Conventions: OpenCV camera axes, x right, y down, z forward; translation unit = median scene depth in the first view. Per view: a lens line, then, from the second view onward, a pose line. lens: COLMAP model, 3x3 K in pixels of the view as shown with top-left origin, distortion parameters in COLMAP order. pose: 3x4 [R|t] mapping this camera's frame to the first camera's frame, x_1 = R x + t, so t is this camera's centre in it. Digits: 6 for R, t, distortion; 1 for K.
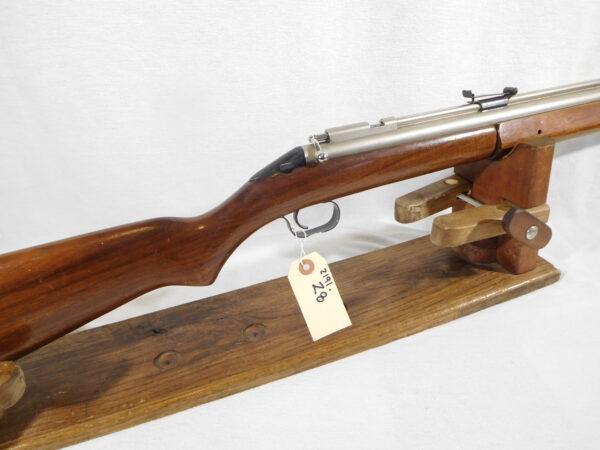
lens RADIAL K [[446.1, 0, 301.2], [0, 446.1, 227.6], [0, 0, 1]] dist [-0.021943, 0.003355]
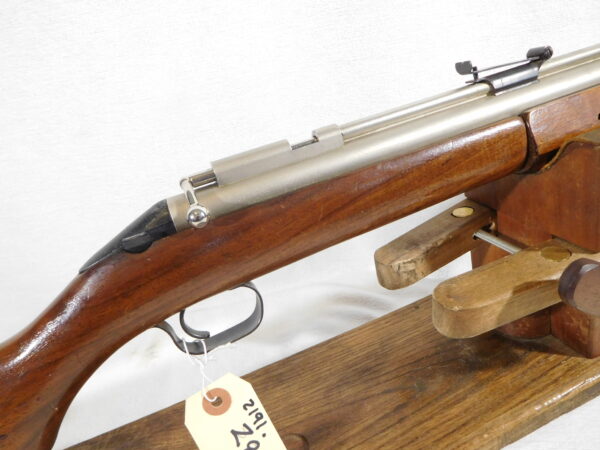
lens RADIAL K [[446.1, 0, 301.0], [0, 446.1, 225.5], [0, 0, 1]] dist [-0.021943, 0.003355]
pose [[0.990861, -0.115525, -0.069633, 0.178562], [0.112342, 0.992508, -0.048029, -0.093473], [0.074660, 0.039767, 0.996416, 0.413274]]
